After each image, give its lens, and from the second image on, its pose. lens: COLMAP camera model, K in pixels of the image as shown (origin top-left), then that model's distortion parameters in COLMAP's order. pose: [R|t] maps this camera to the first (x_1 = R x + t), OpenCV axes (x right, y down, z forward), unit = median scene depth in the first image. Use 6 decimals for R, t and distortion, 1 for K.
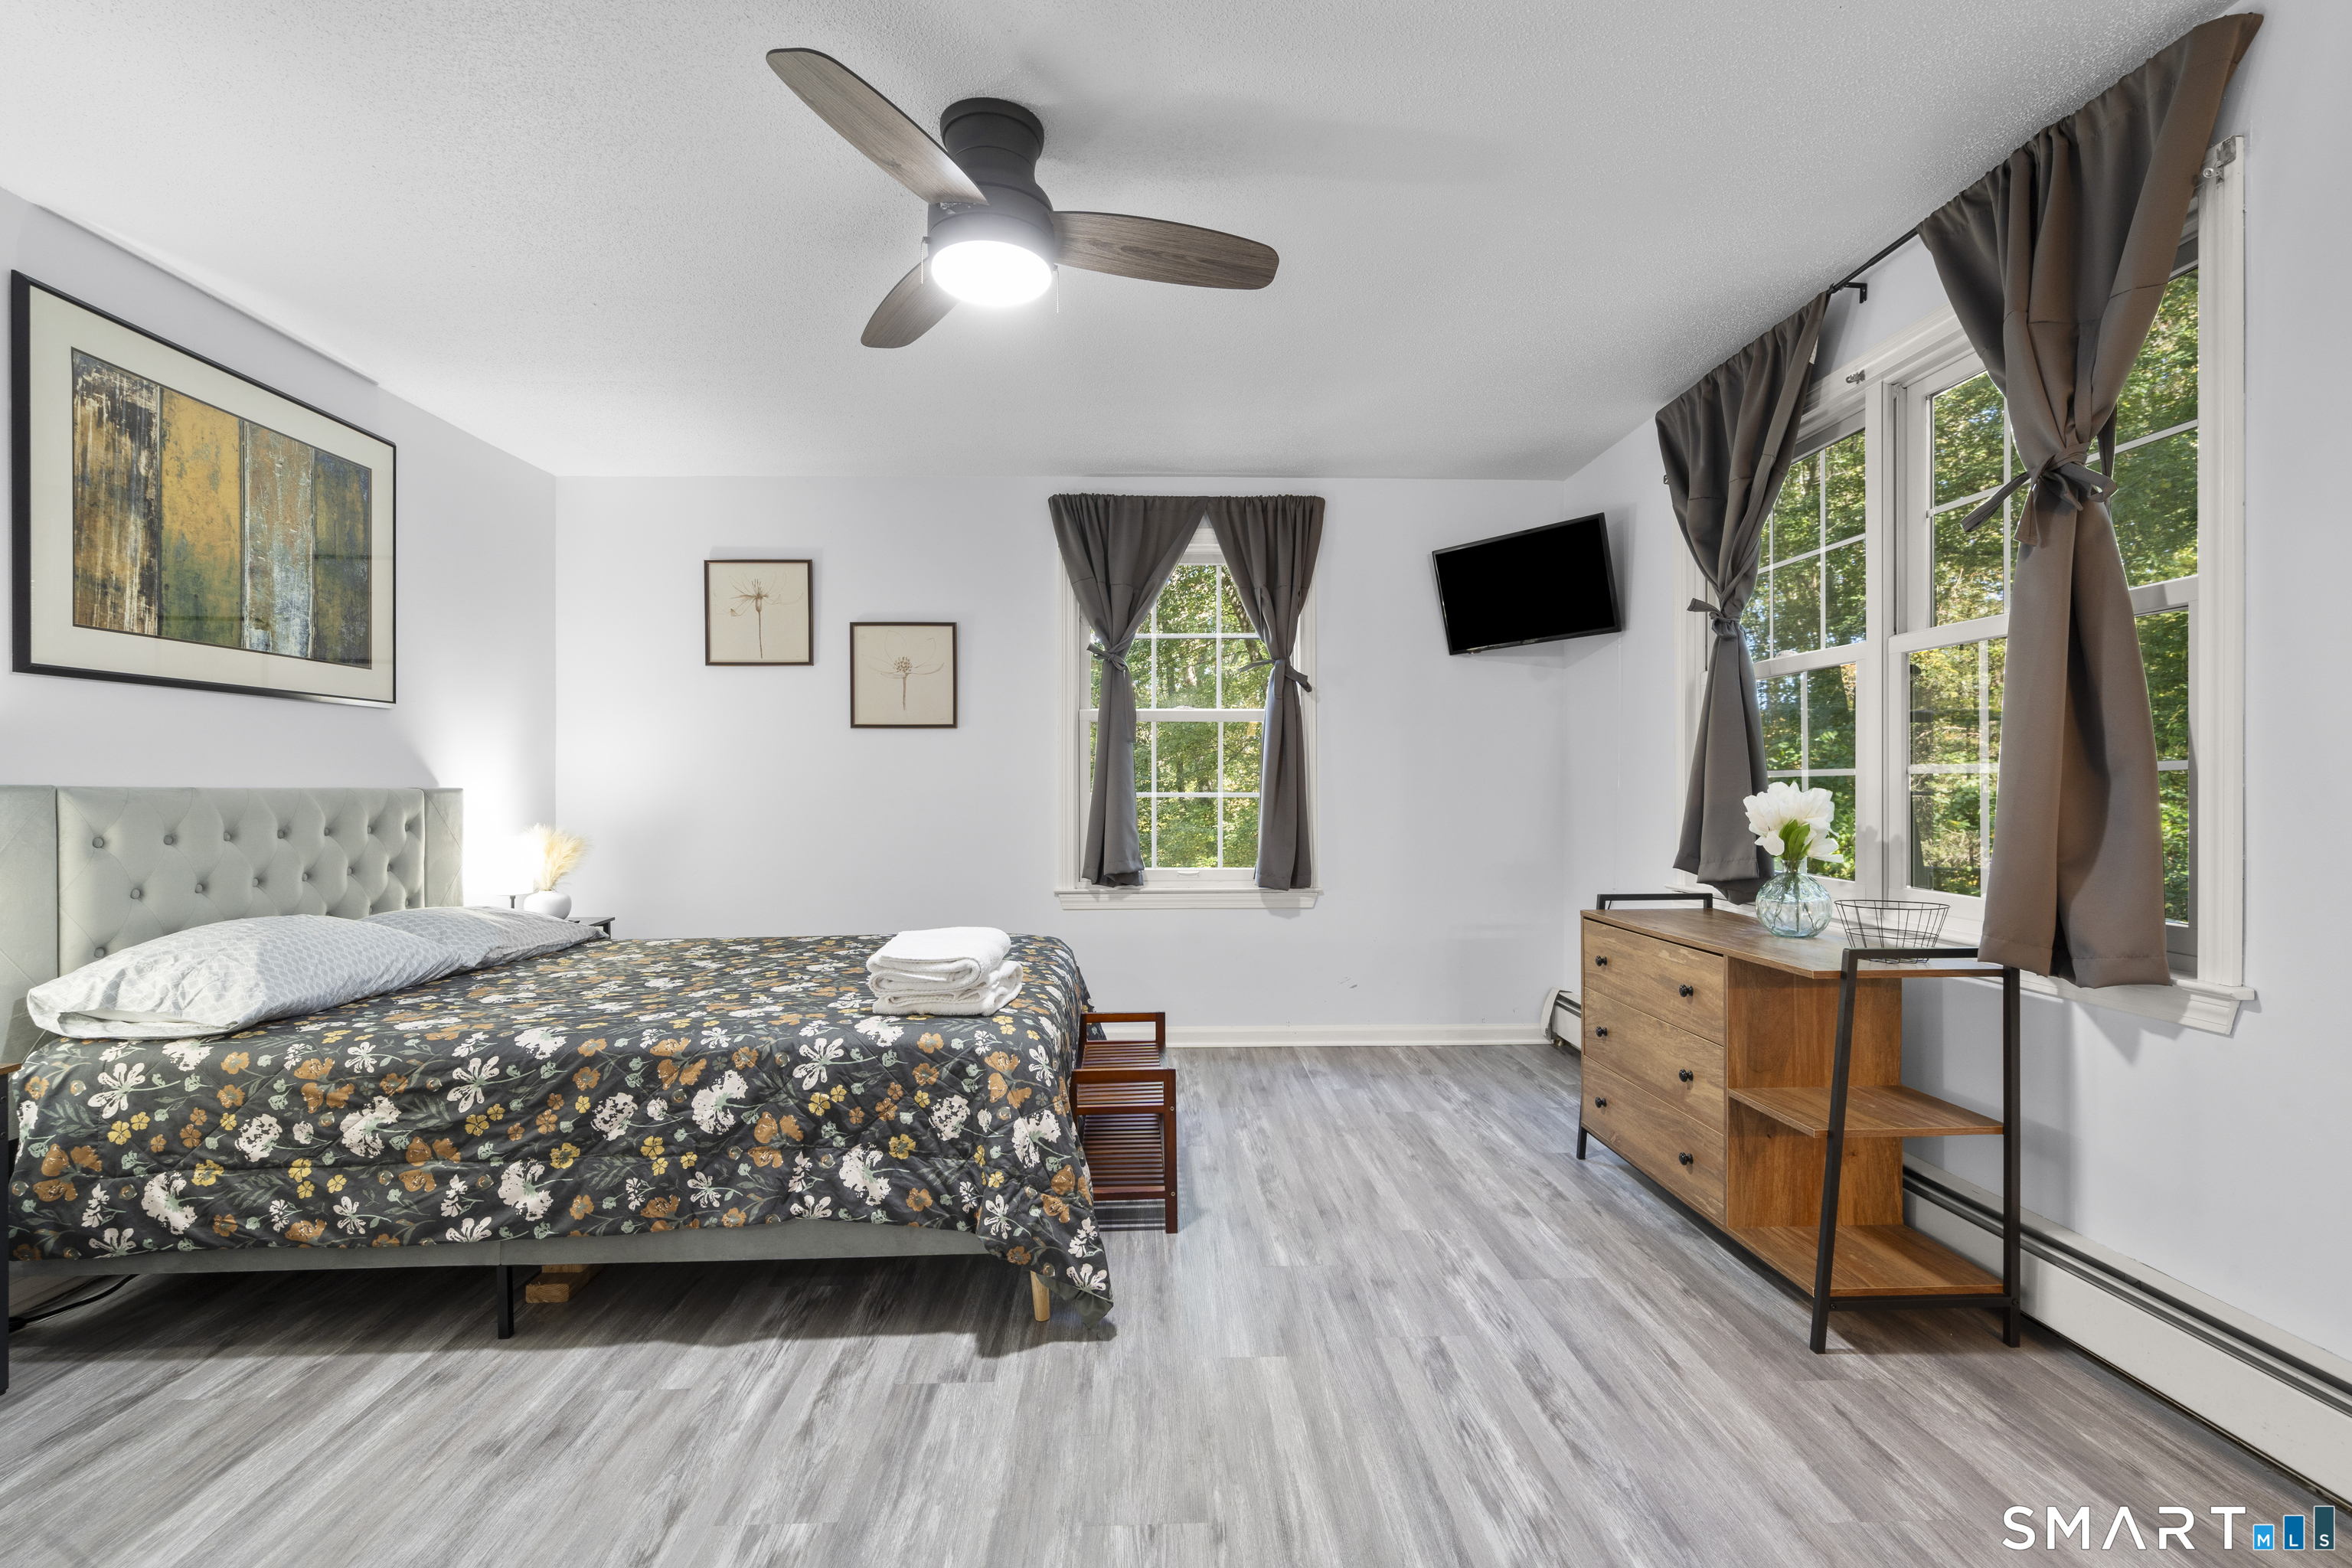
lens RADIAL K [[1059.0, 0, 1157.4], [0, 1059.0, 797.1], [0, 0, 1]] dist [-0.004697, 0.003247]
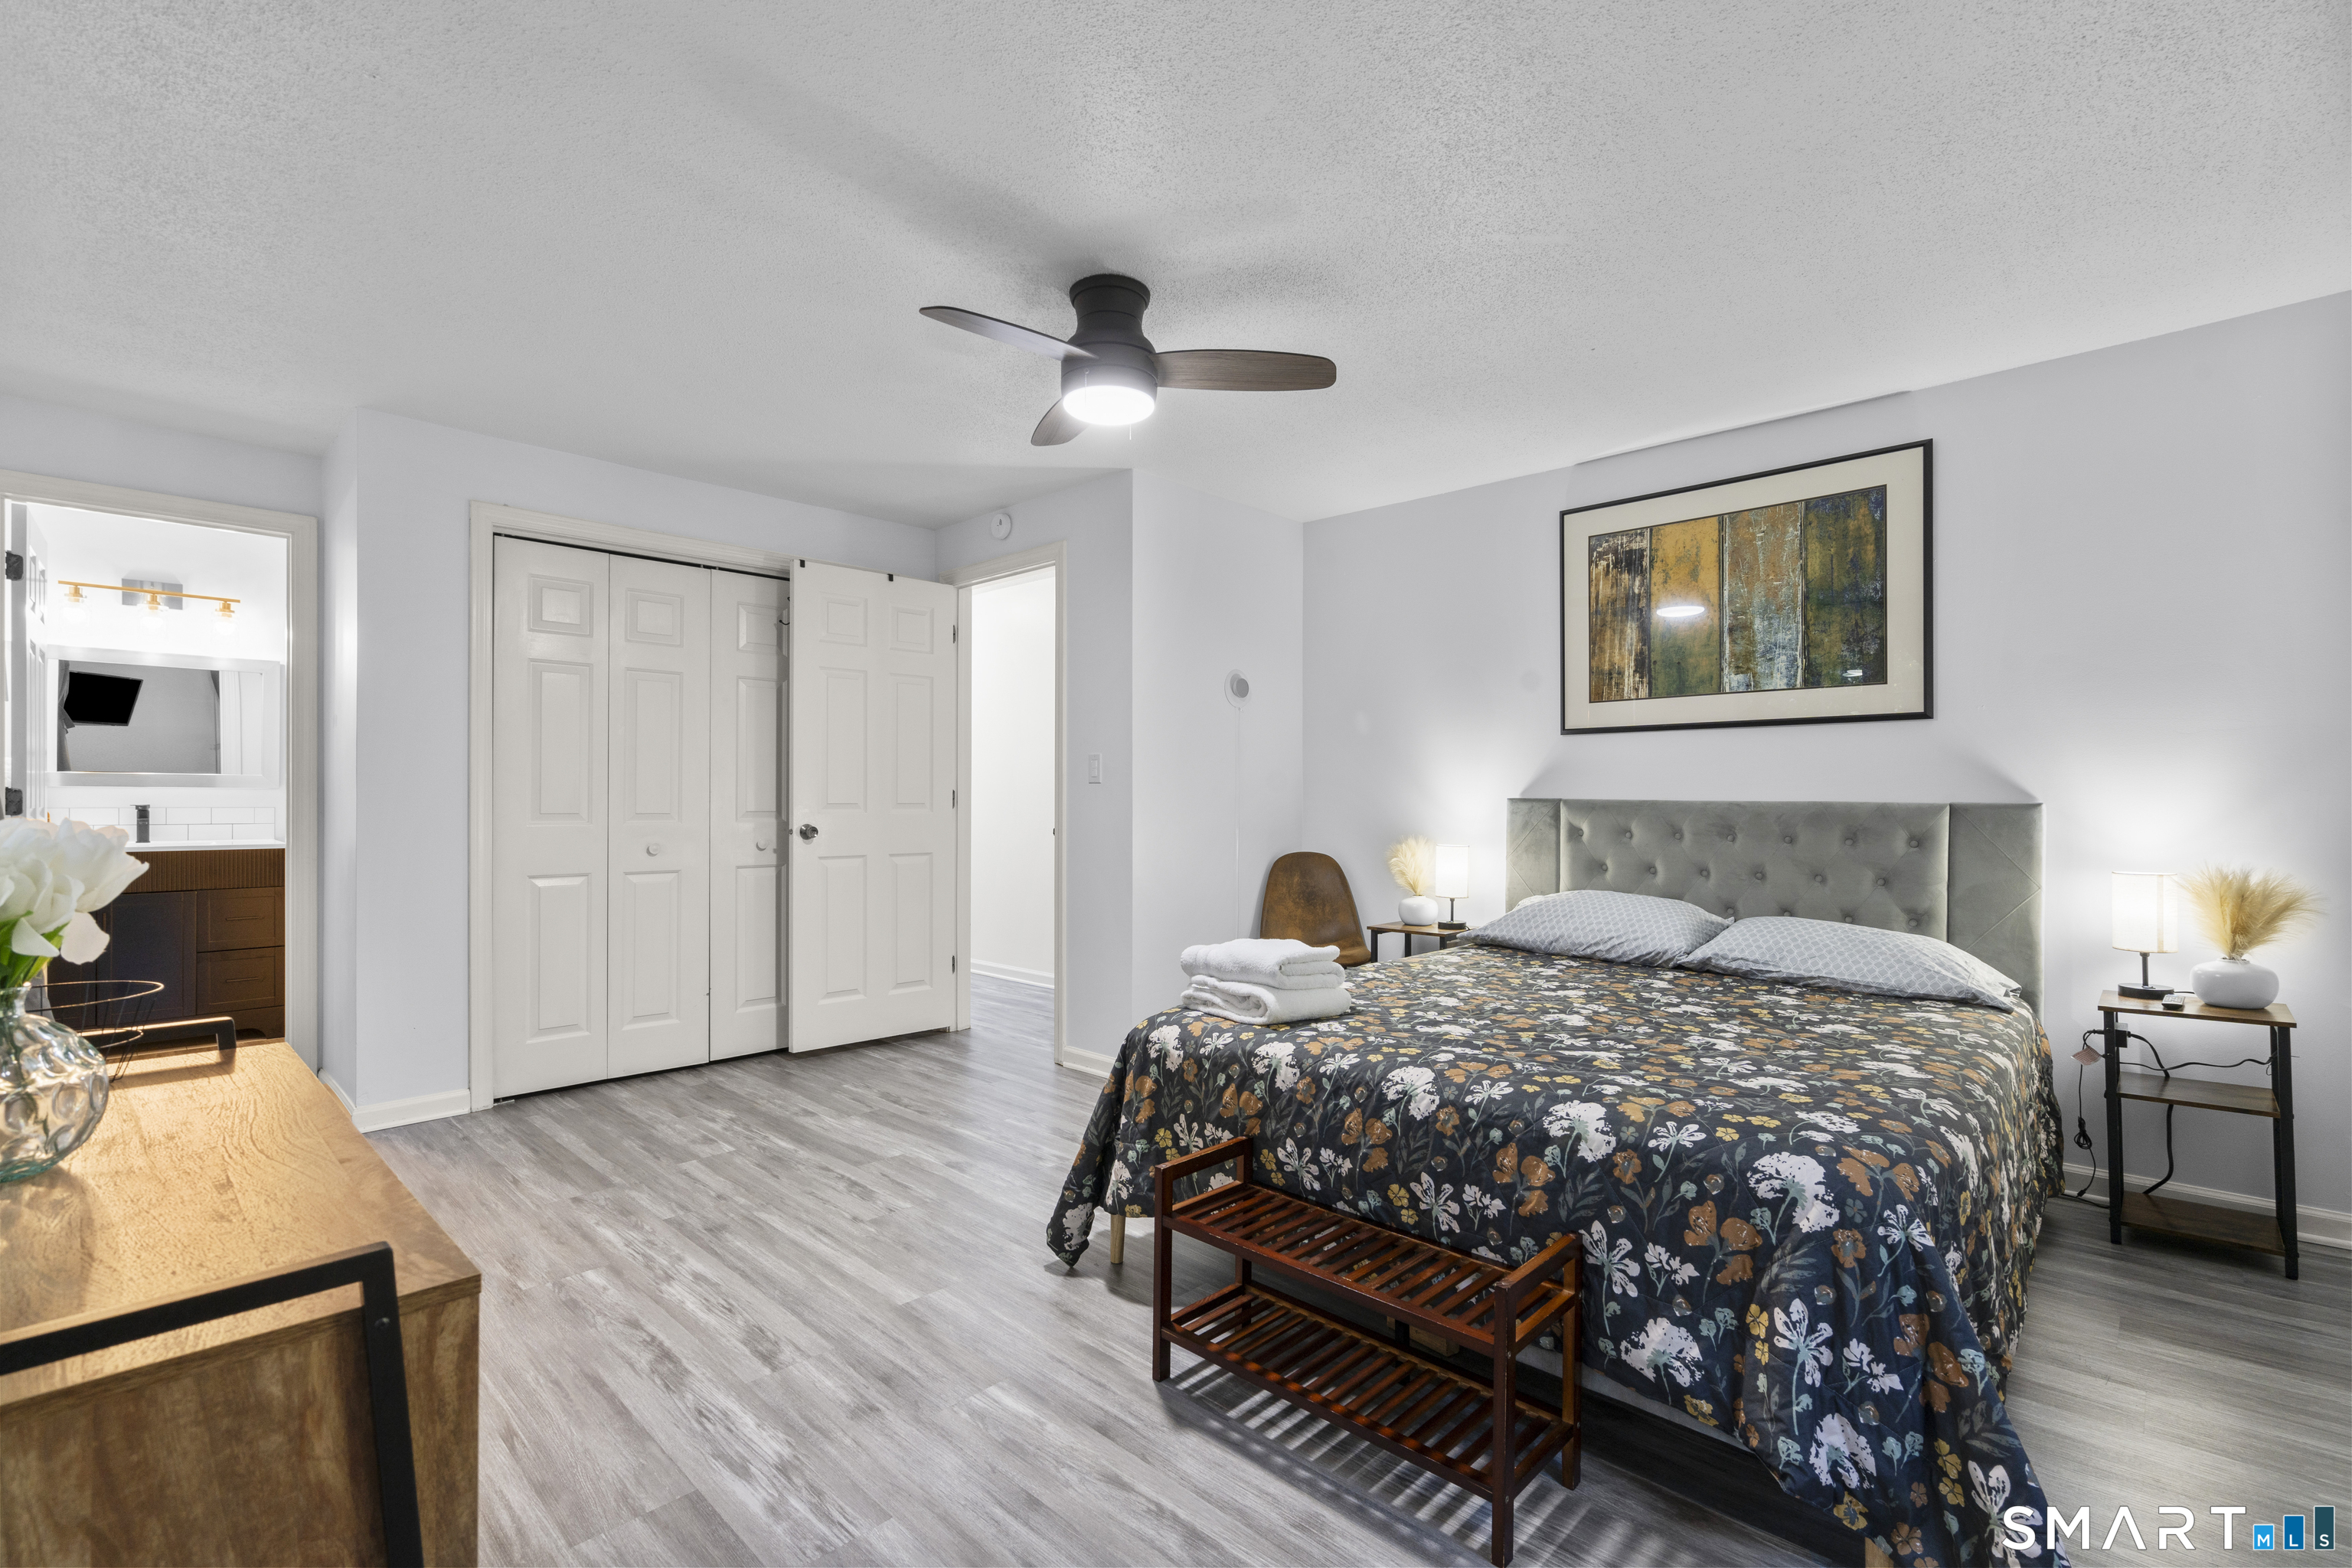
lens RADIAL K [[1059.0, 0, 1189.8], [0, 1059.0, 793.1], [0, 0, 1]] dist [-0.004697, 0.003247]
pose [[-0.699009, -0.000513, -0.715113, 0.620981], [-0.008046, 0.999942, 0.007147, -0.026347], [0.715068, 0.010749, -0.698972, 1.742678]]
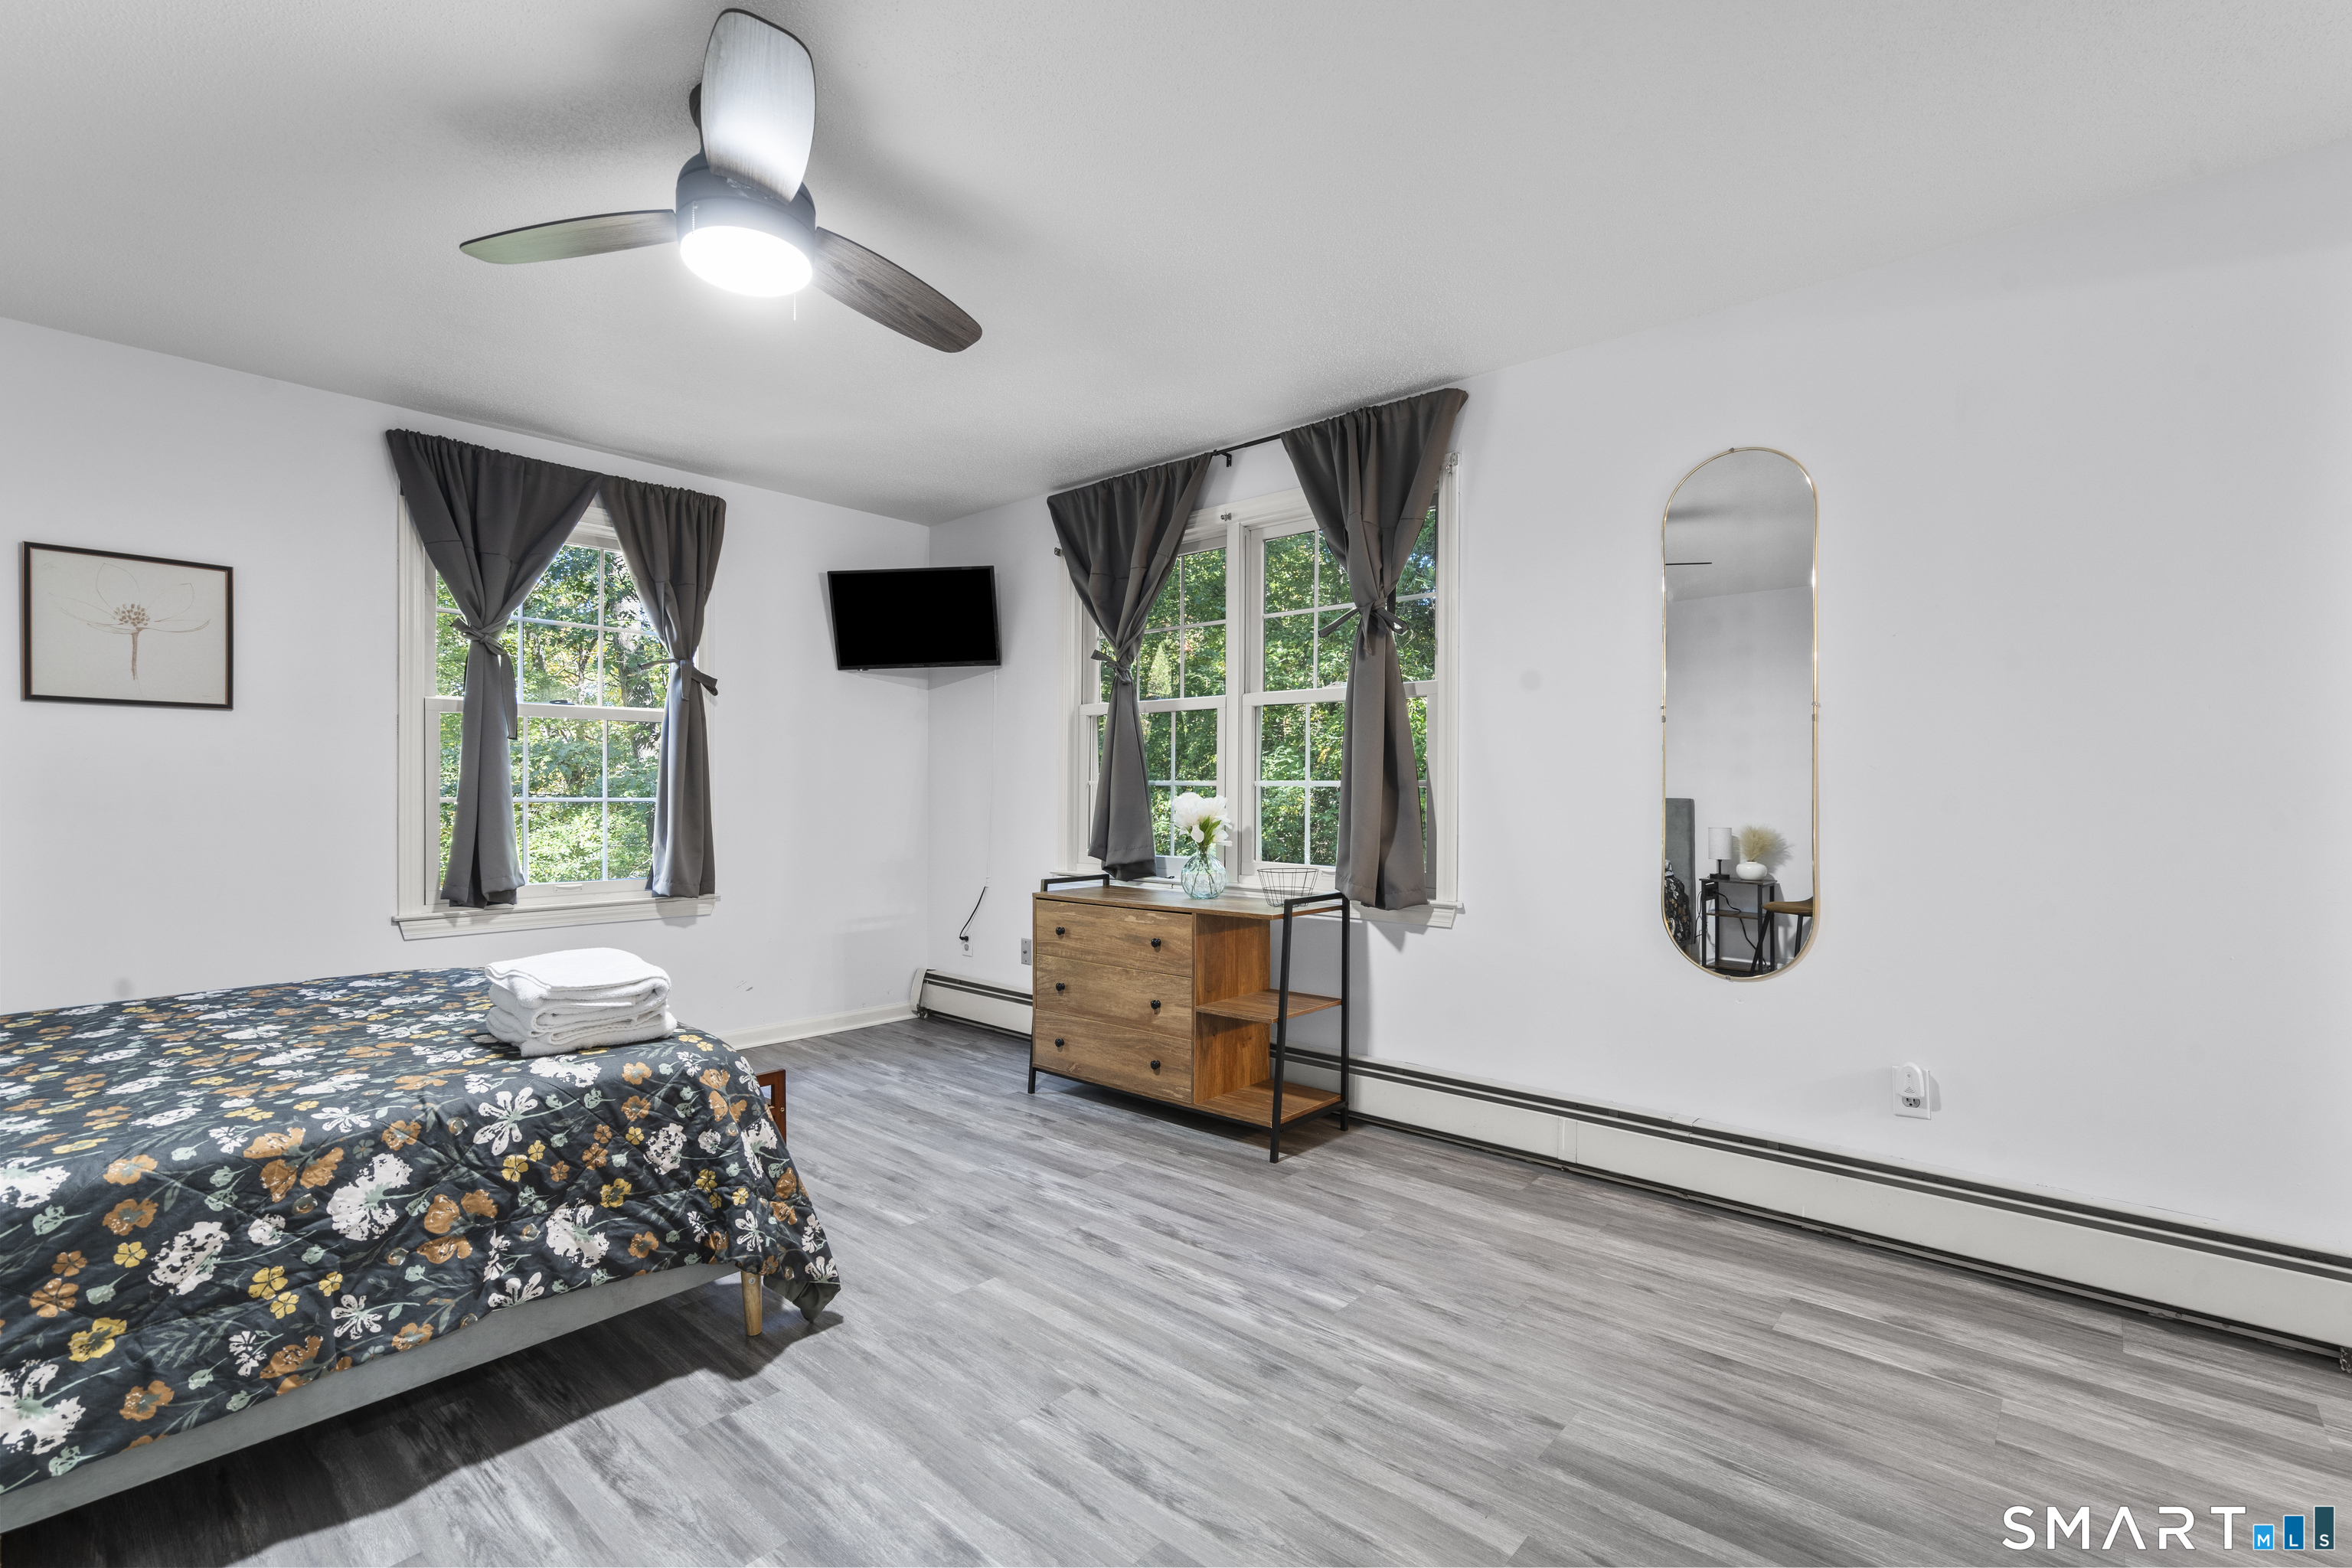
lens RADIAL K [[1059.0, 0, 1148.2], [0, 1059.0, 804.3], [0, 0, 1]] dist [-0.004697, 0.003247]
pose [[0.697154, -0.002909, 0.716915, -0.520640], [0.001867, 0.999996, 0.002243, 0.001109], [-0.716919, -0.000225, 0.697156, 0.052088]]
